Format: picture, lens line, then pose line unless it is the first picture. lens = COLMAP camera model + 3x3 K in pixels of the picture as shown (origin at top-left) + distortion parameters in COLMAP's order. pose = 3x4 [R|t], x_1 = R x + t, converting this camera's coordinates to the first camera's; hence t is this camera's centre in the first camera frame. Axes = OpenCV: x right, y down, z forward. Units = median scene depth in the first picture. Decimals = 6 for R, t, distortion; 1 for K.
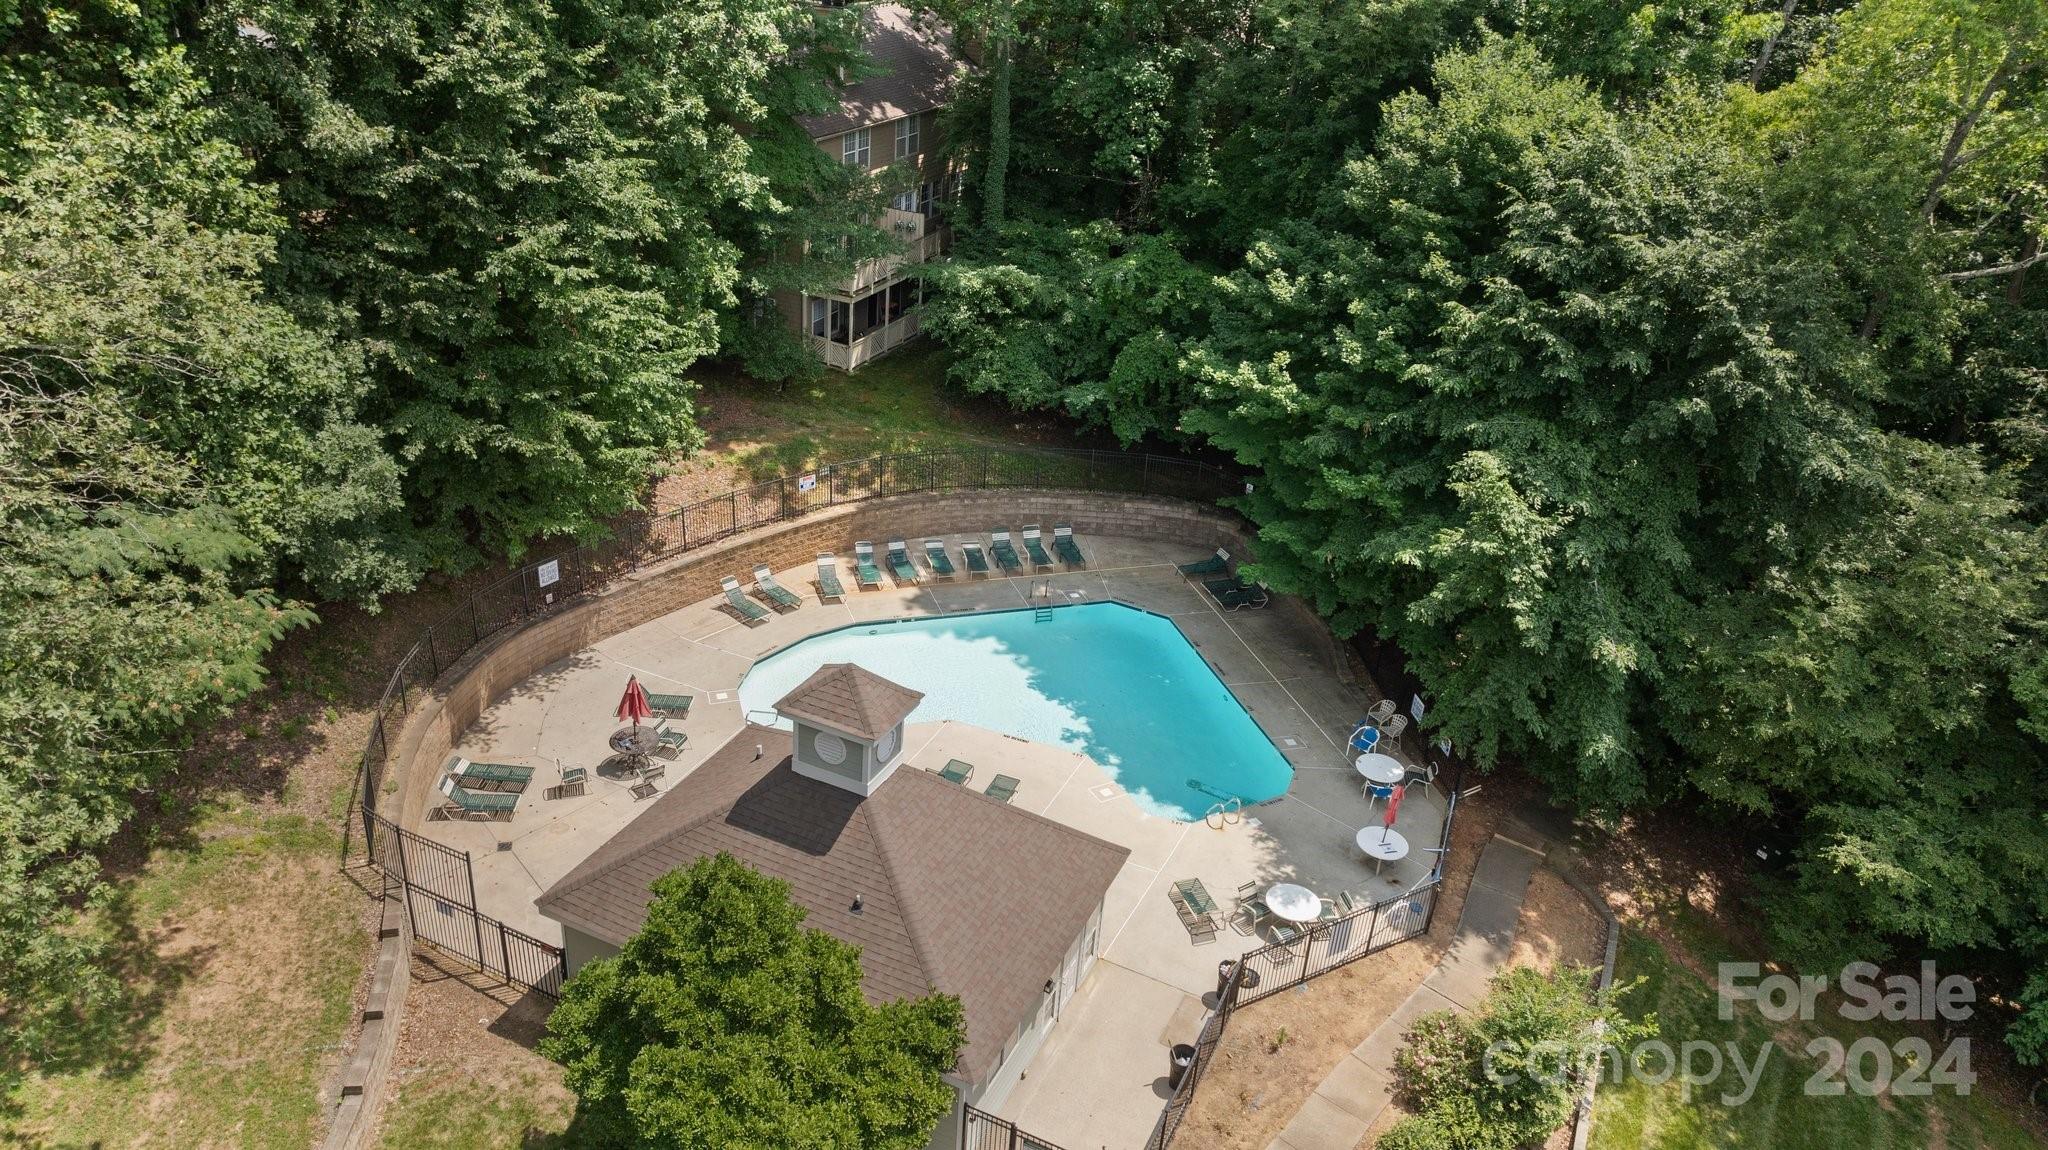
lens RADIAL K [[1433.1, 0, 1028.1], [0, 1433.1, 580.2], [0, 0, 1]] dist [-0.027912, 0.015846]
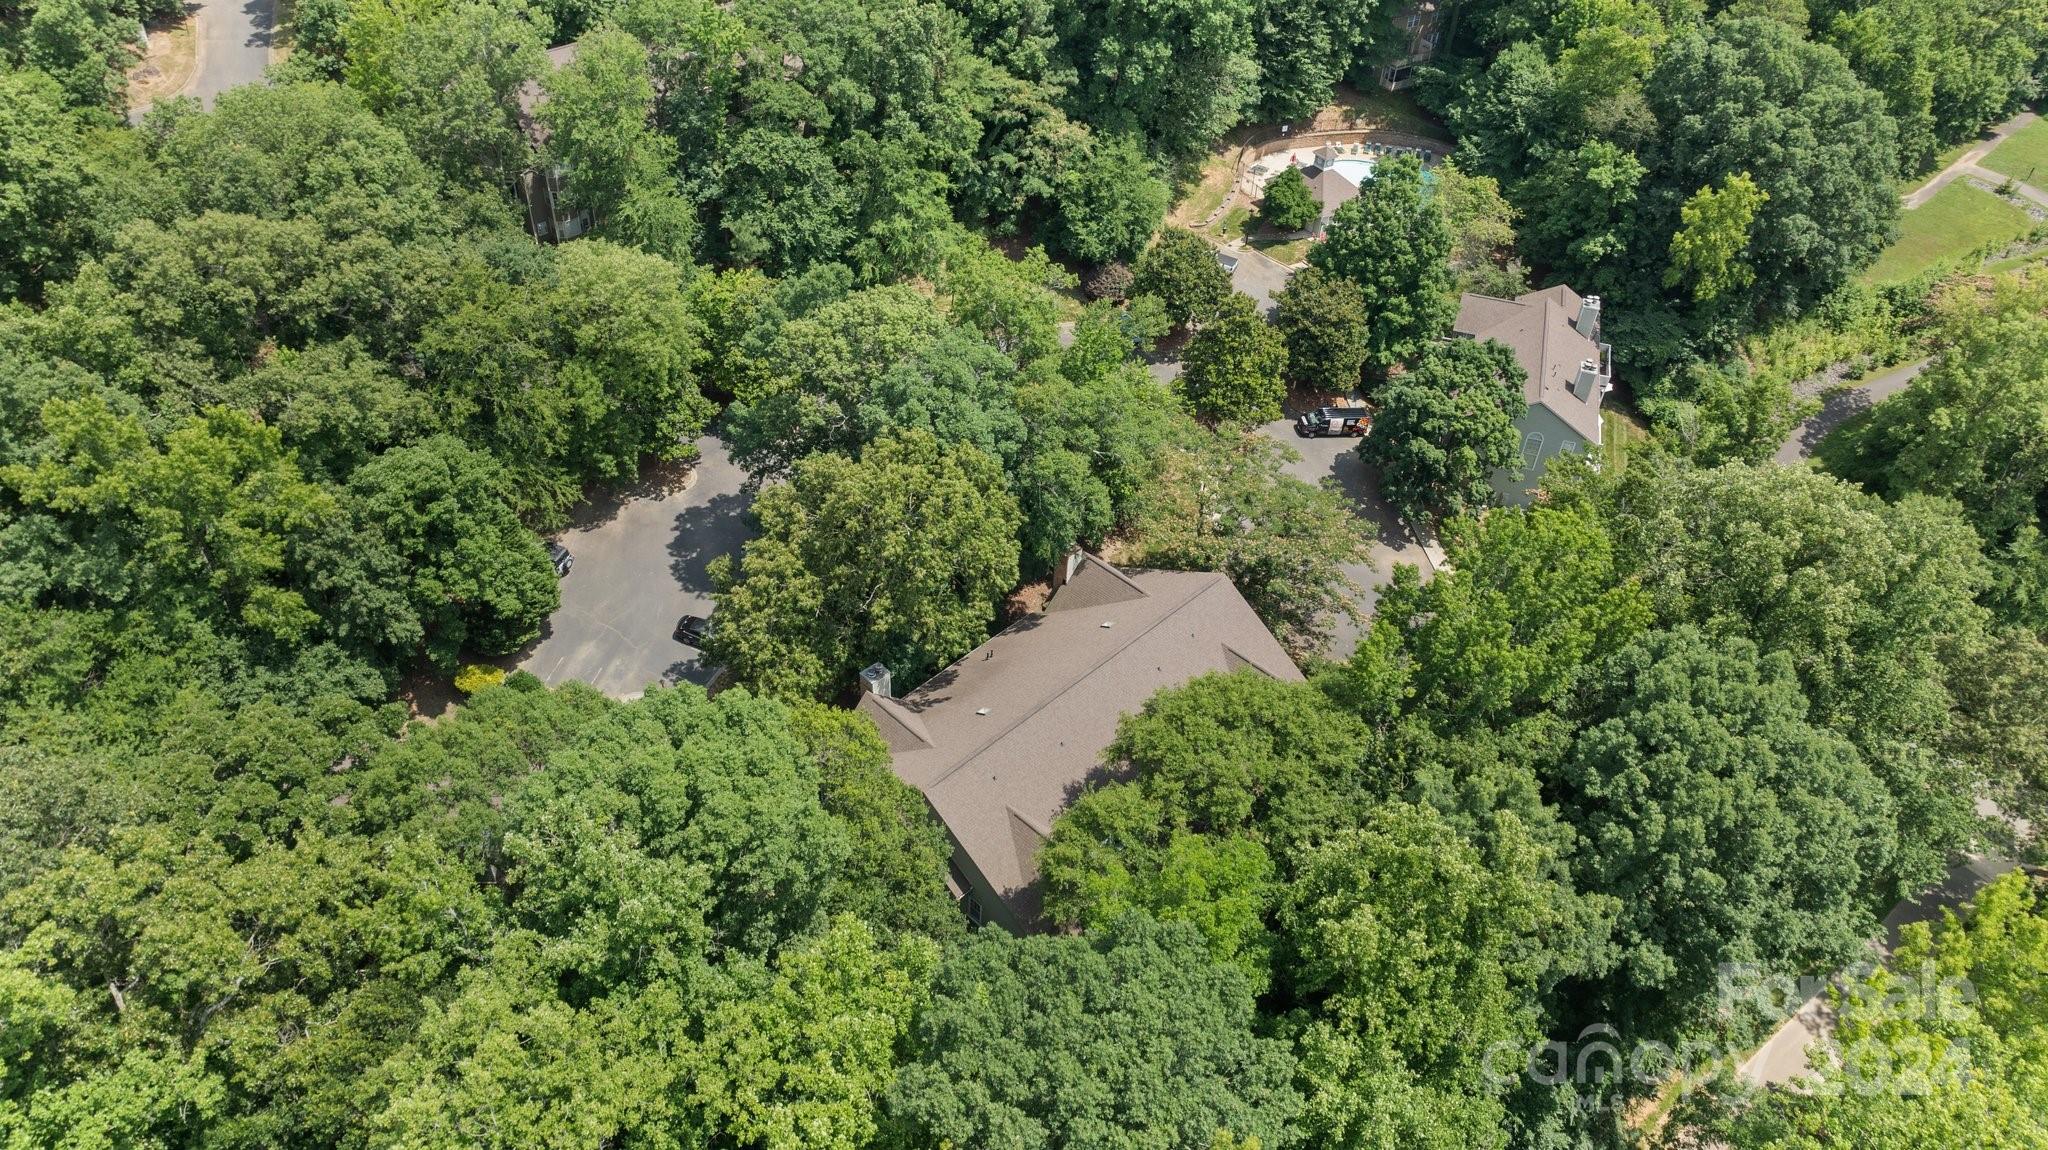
lens RADIAL K [[1433.1, 0, 1028.6], [0, 1433.1, 561.0], [0, 0, 1]] dist [-0.027912, 0.015846]
pose [[0.846602, 0.323847, -0.422361, 1.290322], [-0.228257, 0.937814, 0.261541, 0.279480], [0.480796, -0.125014, 0.867875, -3.368224]]
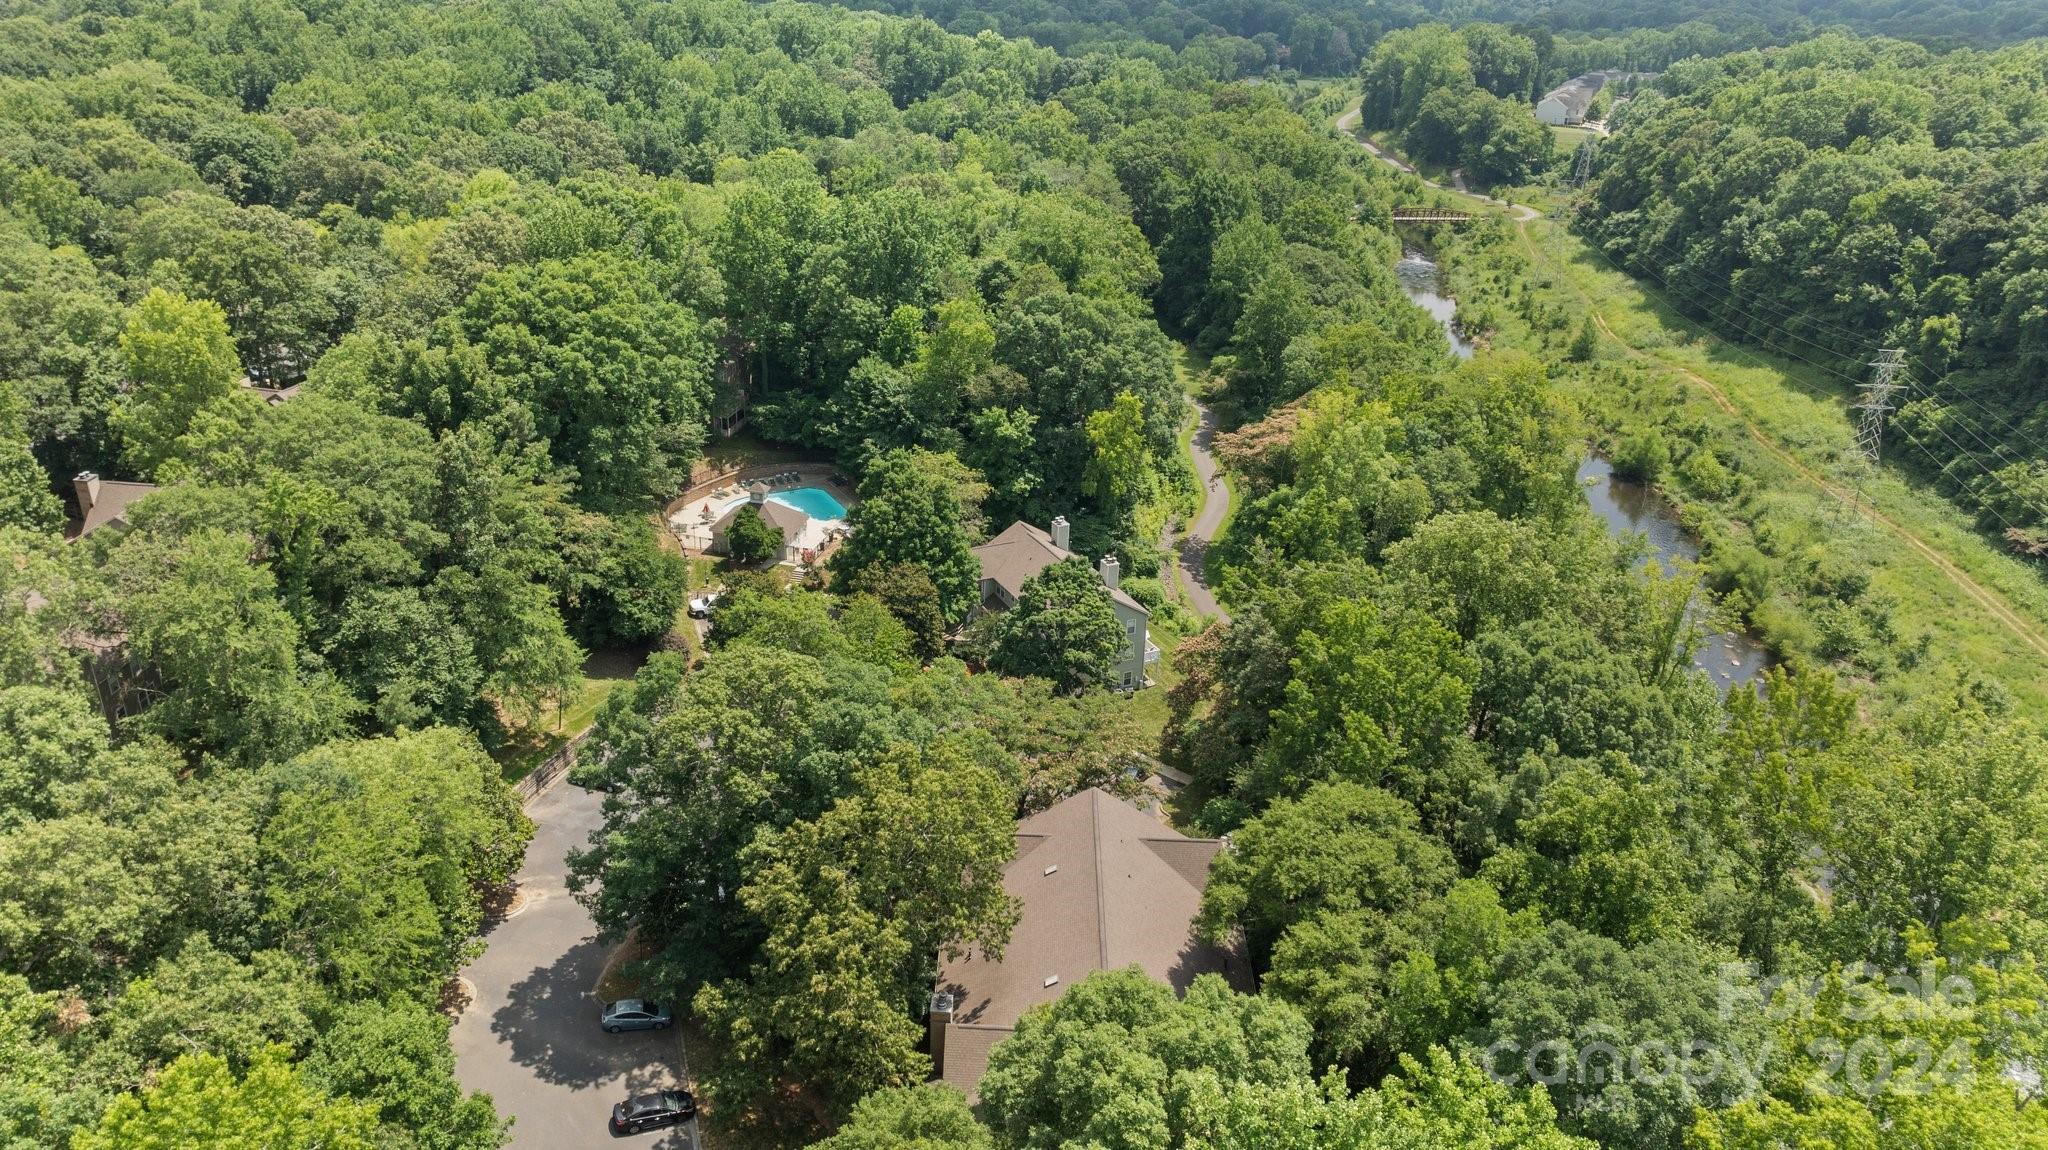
lens RADIAL K [[1433.1, 0, 1028.7], [0, 1433.1, 569.5], [0, 0, 1]] dist [-0.027912, 0.015846]
pose [[0.978239, -0.114057, 0.173320, -0.069867], [0.120816, 0.992253, -0.028925, 0.538059], [-0.168679, 0.049236, 0.984441, -3.757397]]
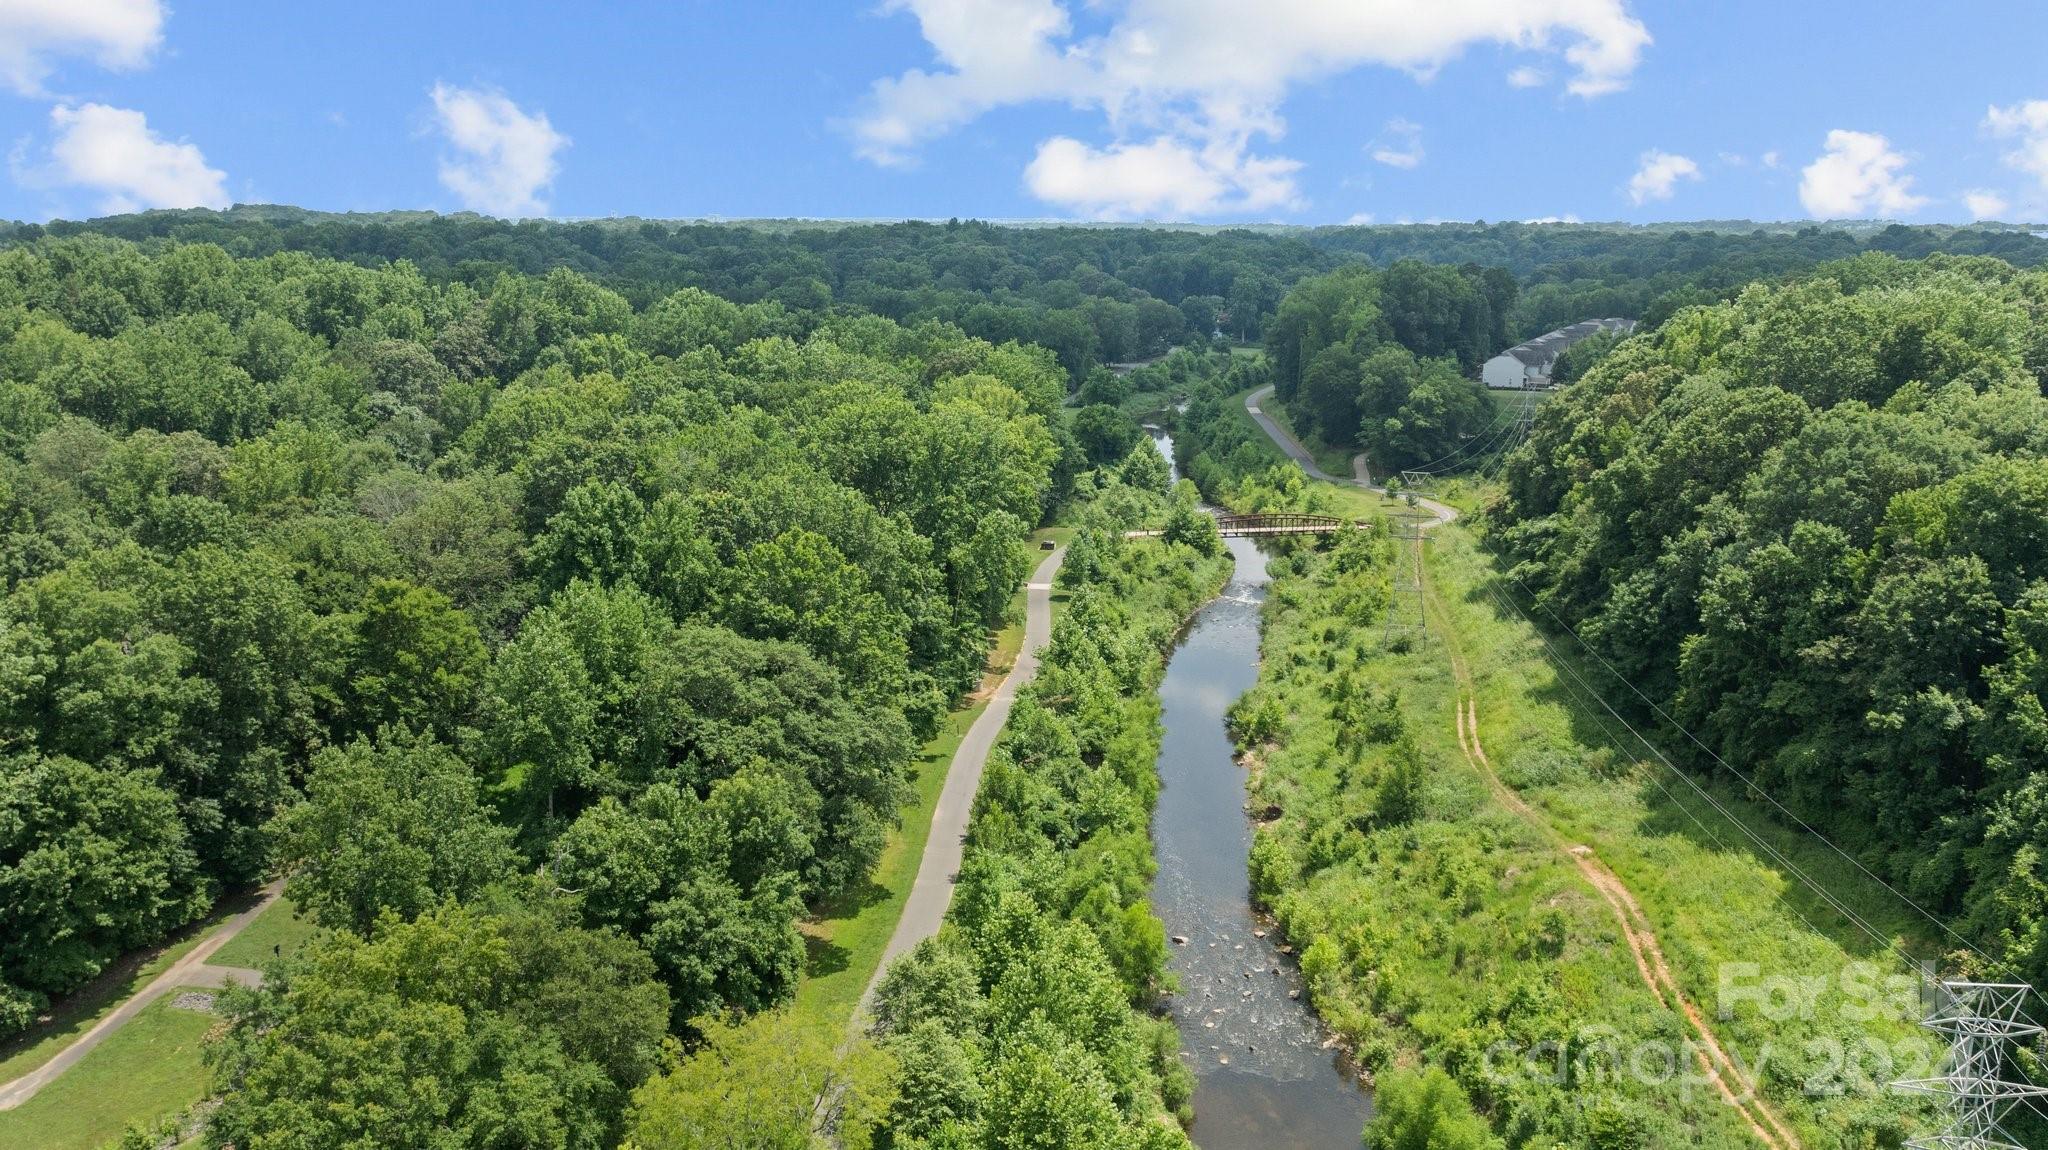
lens RADIAL K [[1566.3, 0, 1020.8], [0, 1566.3, 584.3], [0, 0, 1]] dist [-0.024907, -0.009282]
pose [[0.982274, -0.104412, 0.155680, 2.791351], [0.138059, 0.964749, -0.224050, -0.276366], [-0.126799, 0.241571, 0.962063, -0.789255]]
